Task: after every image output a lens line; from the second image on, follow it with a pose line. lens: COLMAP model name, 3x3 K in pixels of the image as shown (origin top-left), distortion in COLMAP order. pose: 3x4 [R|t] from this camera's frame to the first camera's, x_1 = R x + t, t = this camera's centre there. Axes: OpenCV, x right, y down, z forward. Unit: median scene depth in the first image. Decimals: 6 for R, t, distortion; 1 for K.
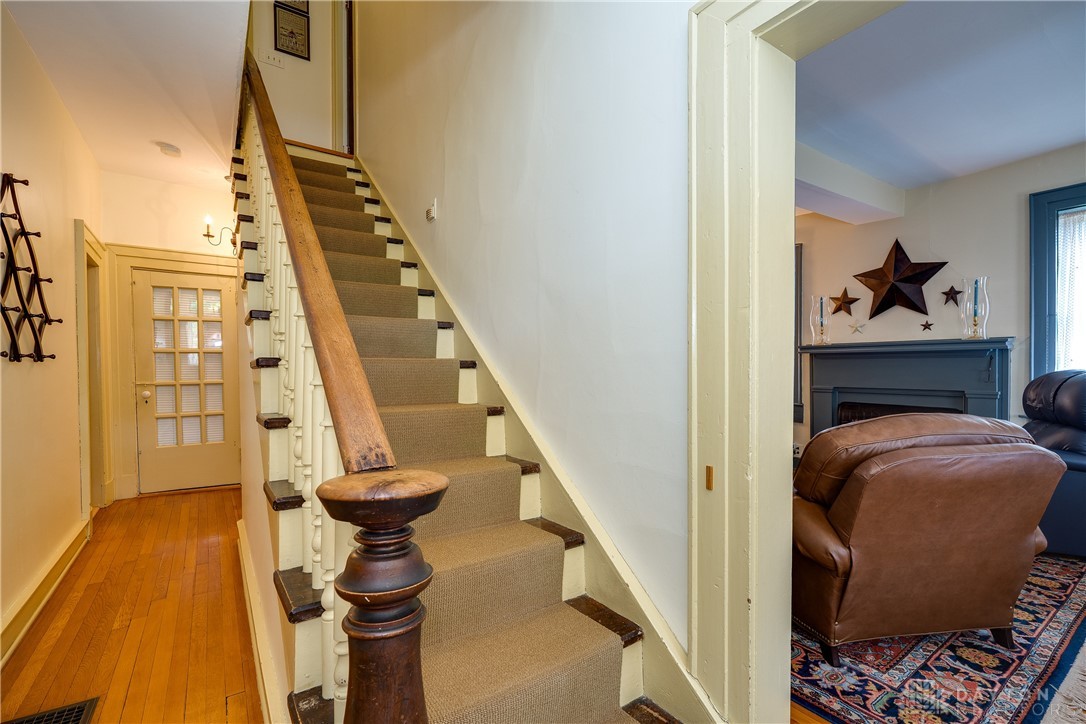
lens RADIAL K [[484.1, 0, 549.8], [0, 484.1, 375.6], [0, 0, 1]] dist [-0.003235, -0.000396]
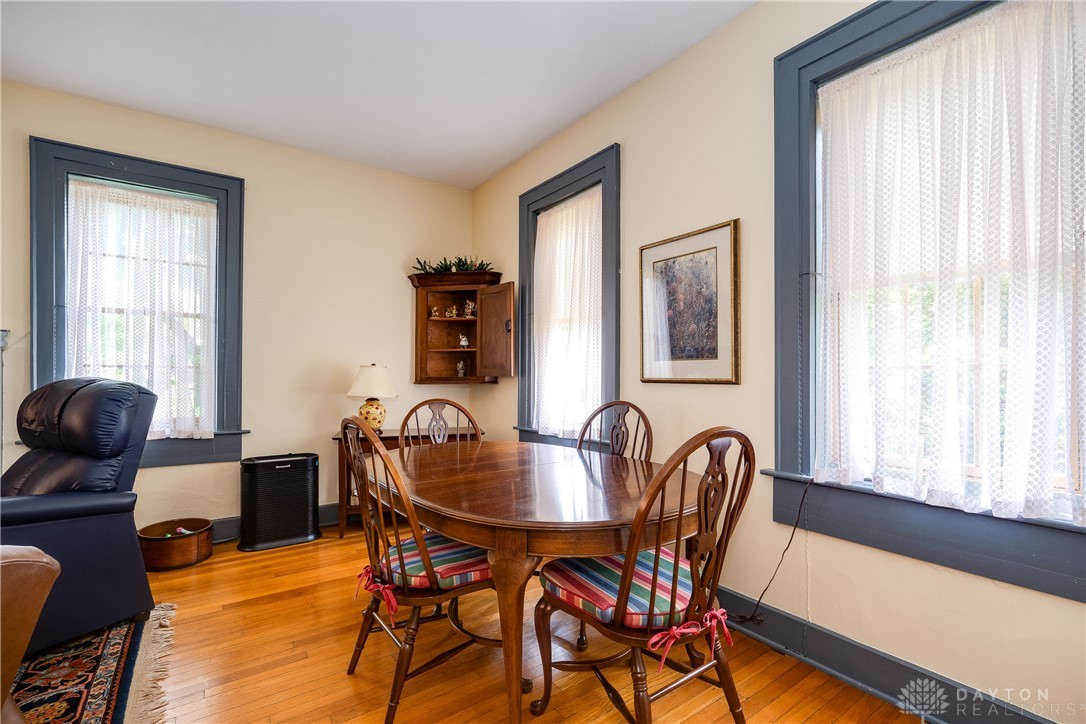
lens RADIAL K [[484.1, 0, 549.8], [0, 484.1, 375.6], [0, 0, 1]] dist [-0.003235, -0.000396]
pose [[-0.011093, 0.005105, 0.999925, 0.330917], [0.013417, 0.999898, -0.004956, -0.001254], [-0.999848, 0.013361, -0.011160, 0.288588]]
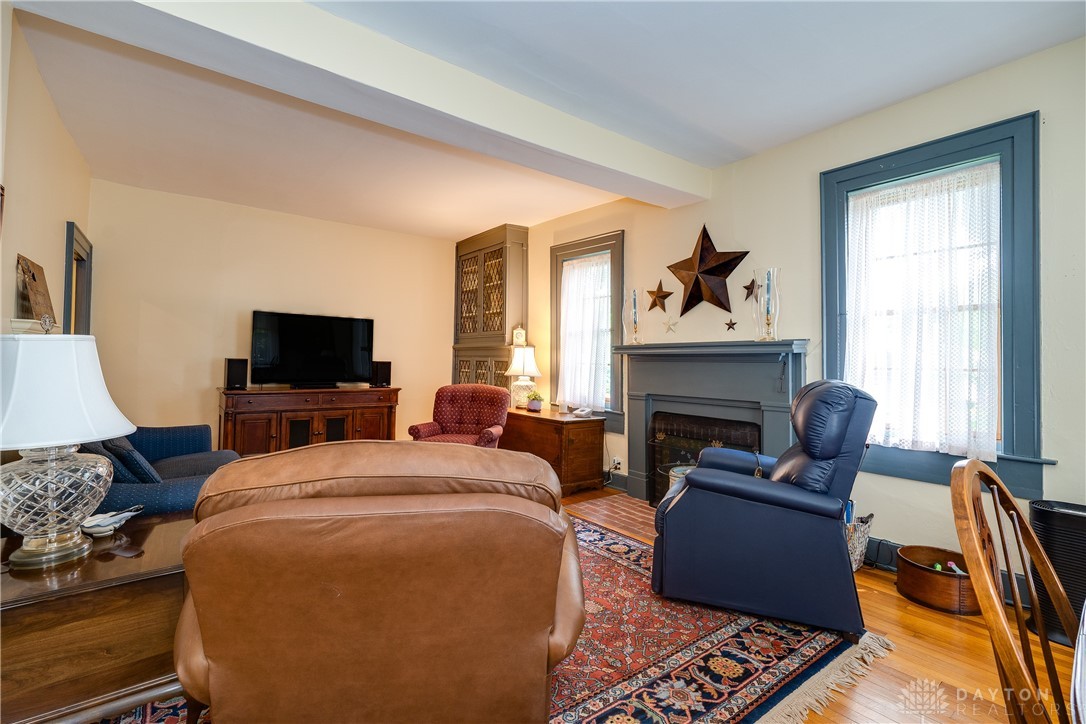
lens RADIAL K [[492.1, 0, 539.0], [0, 492.1, 353.9], [0, 0, 1]] dist [-0.001786, -0.000122]
pose [[0.999028, 0.025399, 0.036028, 0.596900], [-0.023883, 0.998836, -0.041902, -0.009687], [-0.037050, 0.041001, 0.998472, 0.204743]]
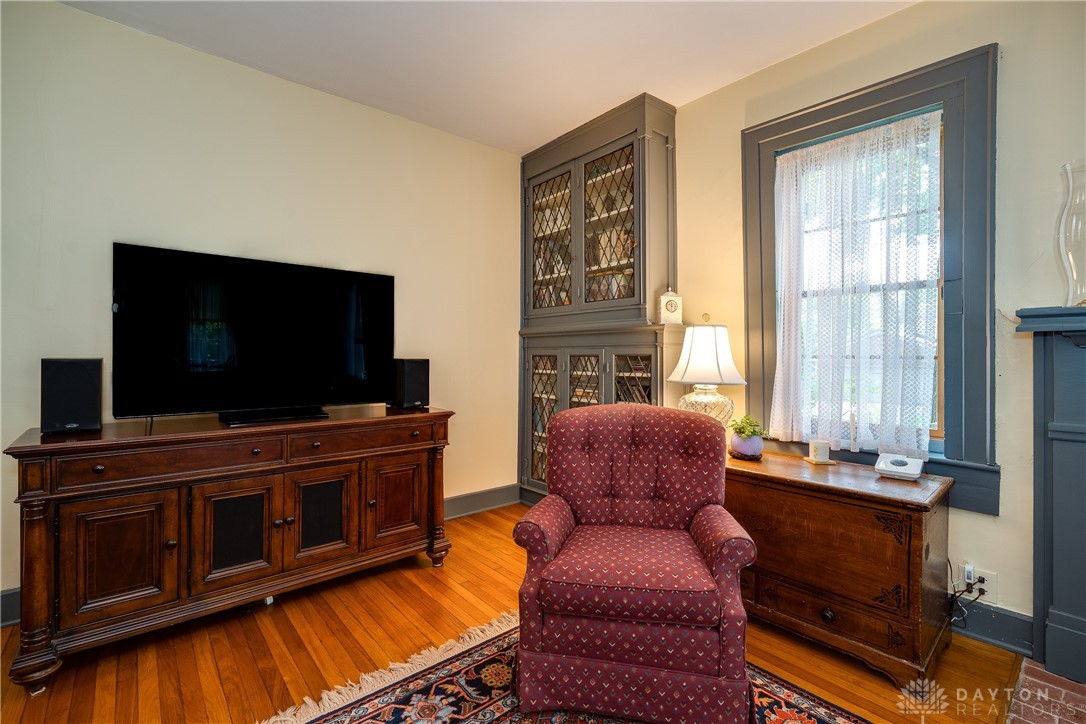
lens RADIAL K [[472.8, 0, 543.4], [0, 472.8, 358.6], [0, 0, 1]] dist [-0.001806, -0.000173]
pose [[0.995373, 0.007002, 0.095826, 0.229628], [-0.004896, 0.999742, -0.022194, -0.028341], [-0.095956, 0.021622, 0.995151, 1.172192]]
